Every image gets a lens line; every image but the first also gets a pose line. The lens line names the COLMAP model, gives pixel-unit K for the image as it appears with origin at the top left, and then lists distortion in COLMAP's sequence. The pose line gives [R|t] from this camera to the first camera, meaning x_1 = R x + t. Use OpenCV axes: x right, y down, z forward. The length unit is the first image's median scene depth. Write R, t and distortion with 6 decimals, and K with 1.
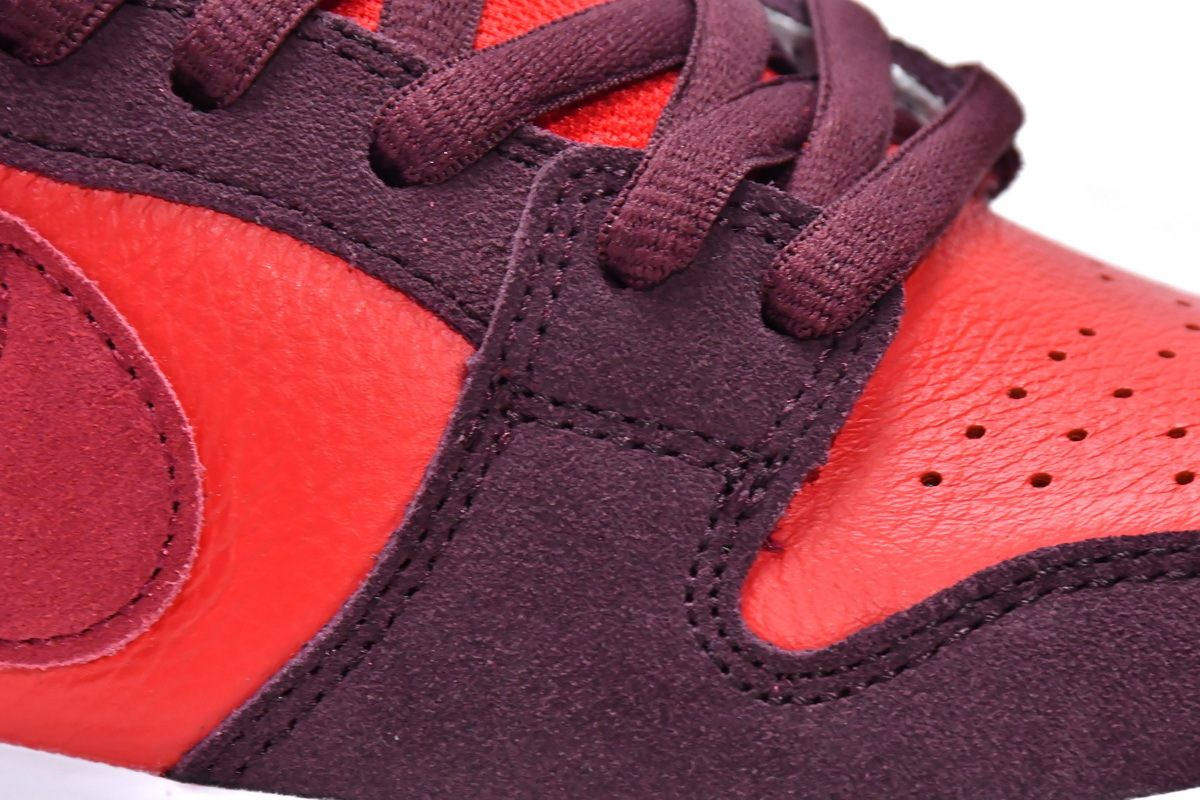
lens RADIAL K [[7183.0, 0, 600.2], [0, 7183.0, 399.1], [0, 0, 1]] dist [-0.009793, 0.000000]
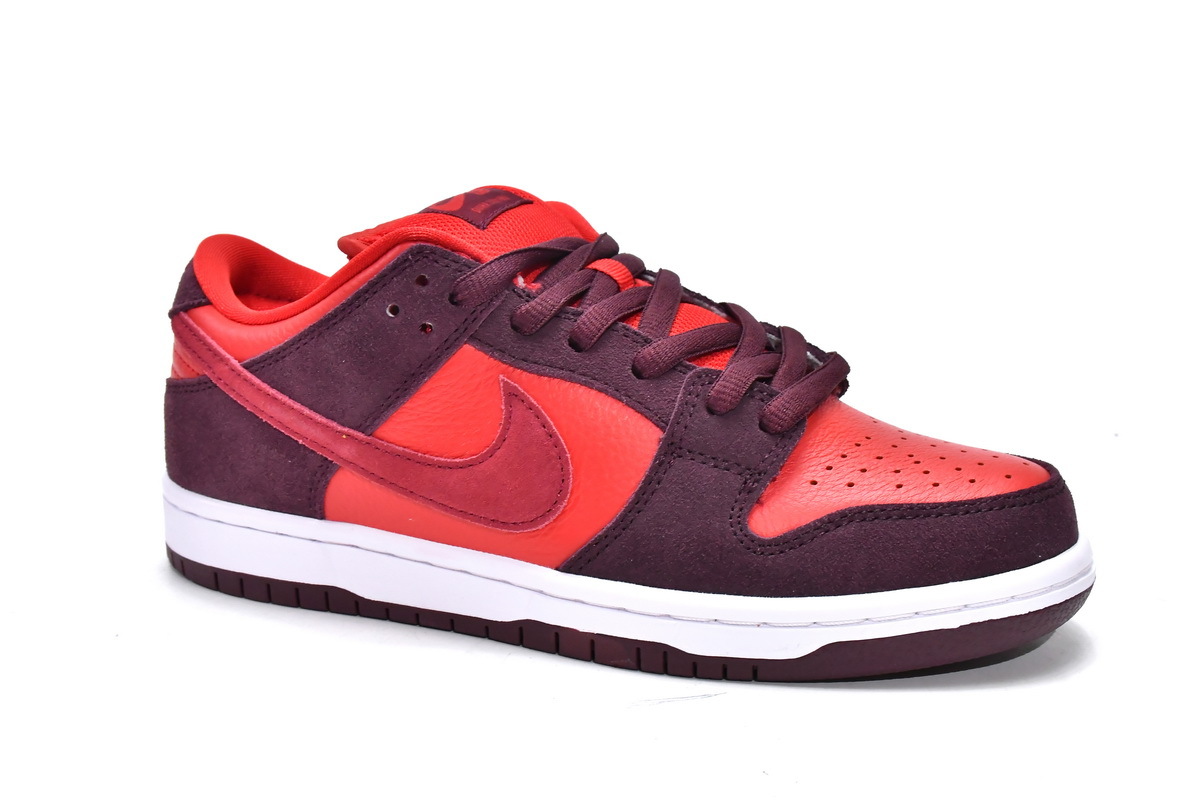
lens RADIAL K [[1645.0, 0, 597.4], [0, 1645.0, 406.6], [0, 0, 1]] dist [-0.031766, 0.000000]
pose [[0.993907, 0.037859, -0.103515, 0.026240], [-0.045773, 0.996119, -0.075180, 0.035337], [0.100267, 0.079460, 0.991783, 0.308630]]
